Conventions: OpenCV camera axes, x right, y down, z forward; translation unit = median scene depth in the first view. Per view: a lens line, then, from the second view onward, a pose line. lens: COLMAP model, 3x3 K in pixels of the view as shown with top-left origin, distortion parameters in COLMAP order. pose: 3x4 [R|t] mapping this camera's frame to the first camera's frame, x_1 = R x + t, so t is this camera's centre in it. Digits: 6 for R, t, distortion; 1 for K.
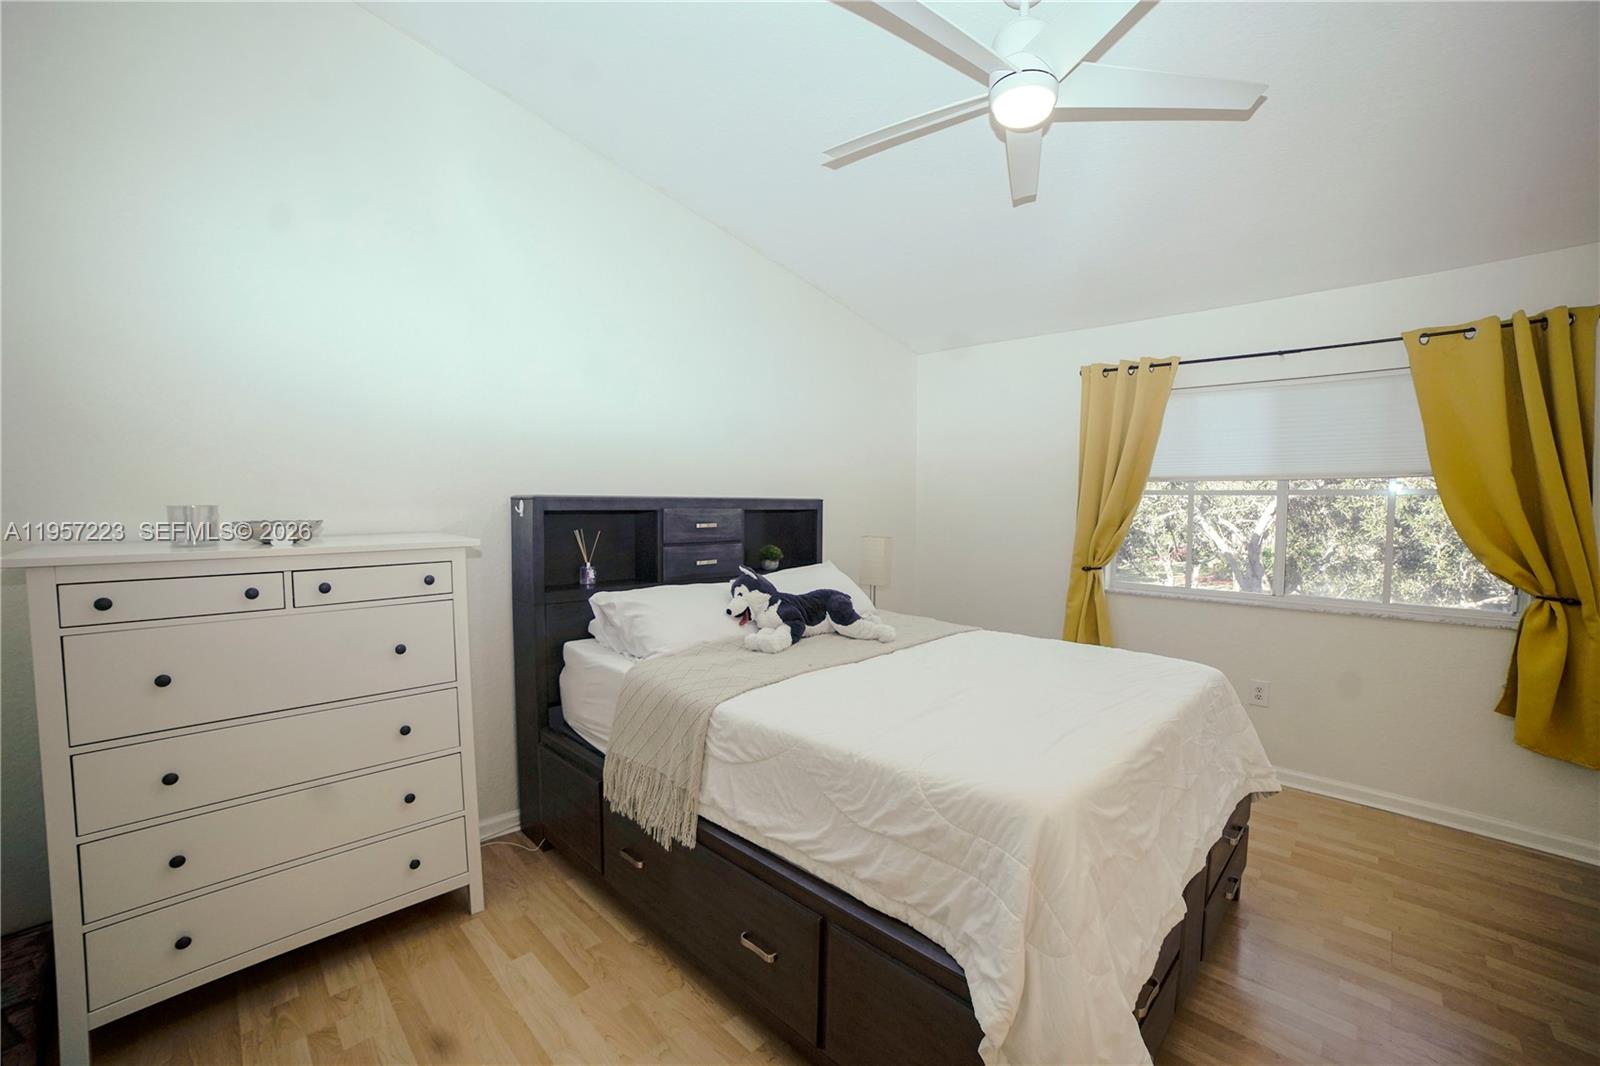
lens RADIAL K [[661.5, 0, 800.0], [0, 661.5, 533.0], [0, 0, 1]] dist [-0.036098, 0.000149]
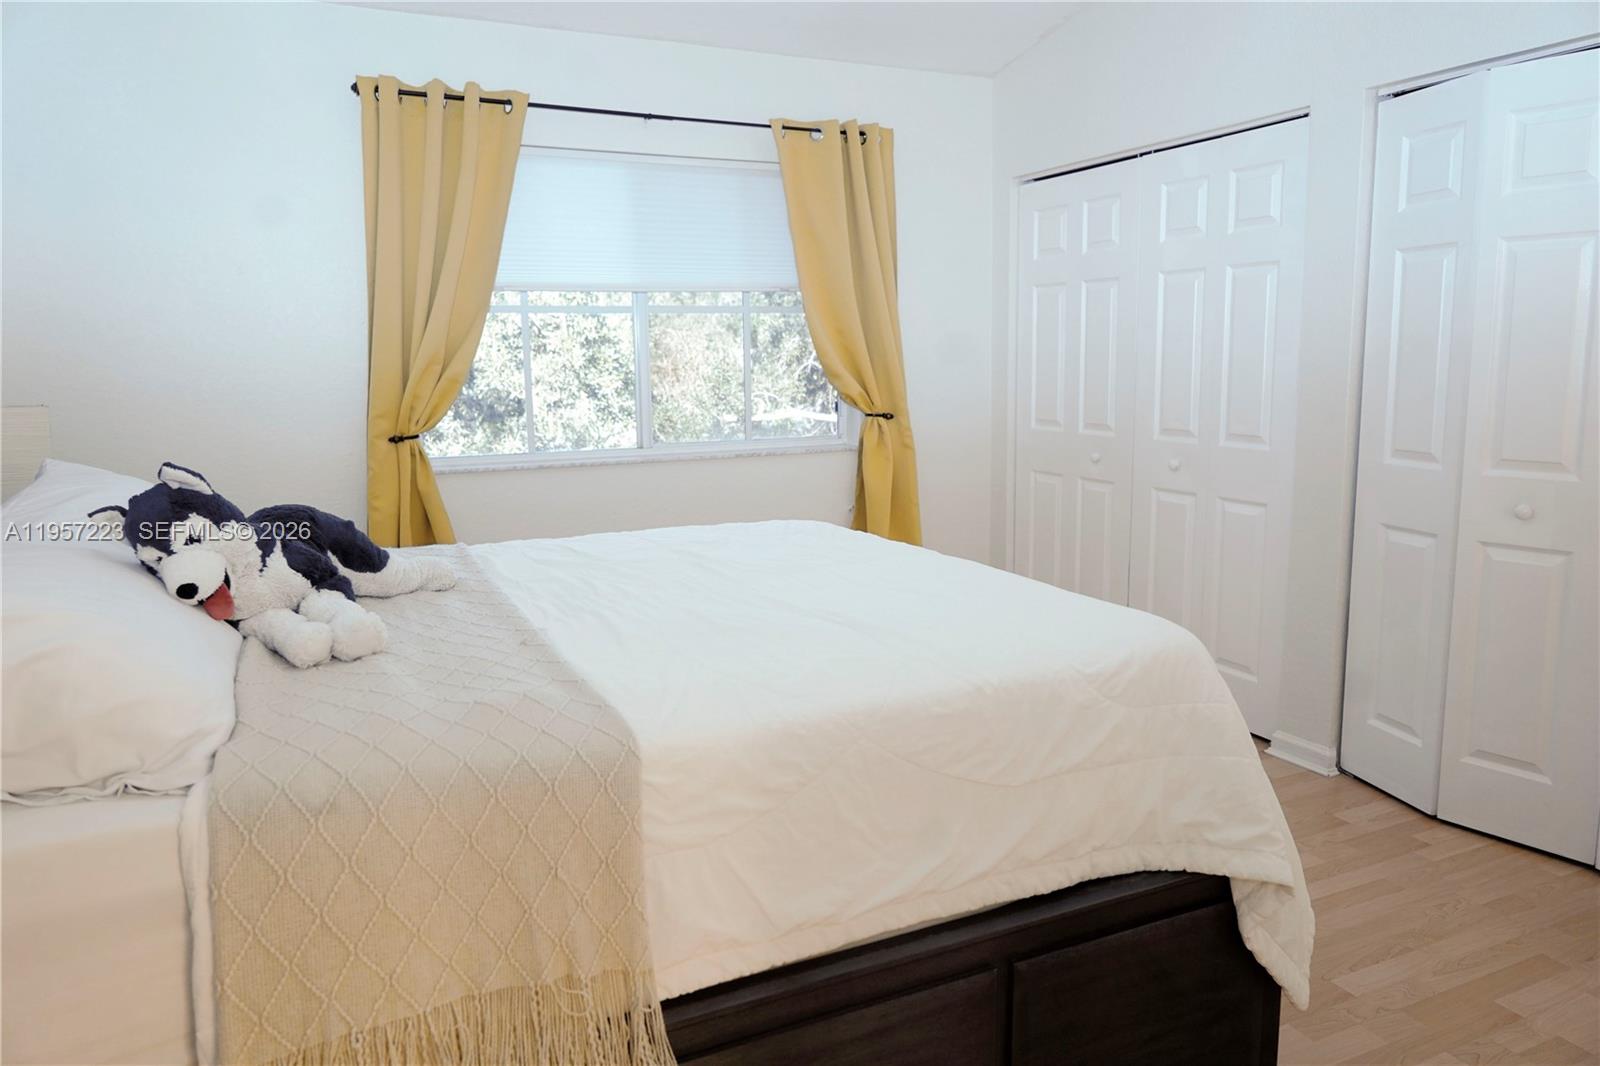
lens RADIAL K [[1126.9, 0, 800.9], [0, 1126.9, 489.4], [0, 0, 1]] dist [0.030293, 0.000485]
pose [[0.336618, -0.123805, 0.933467, -0.440627], [0.063405, 0.992049, 0.108710, 0.014451], [-0.939504, 0.022593, 0.341791, 0.375026]]
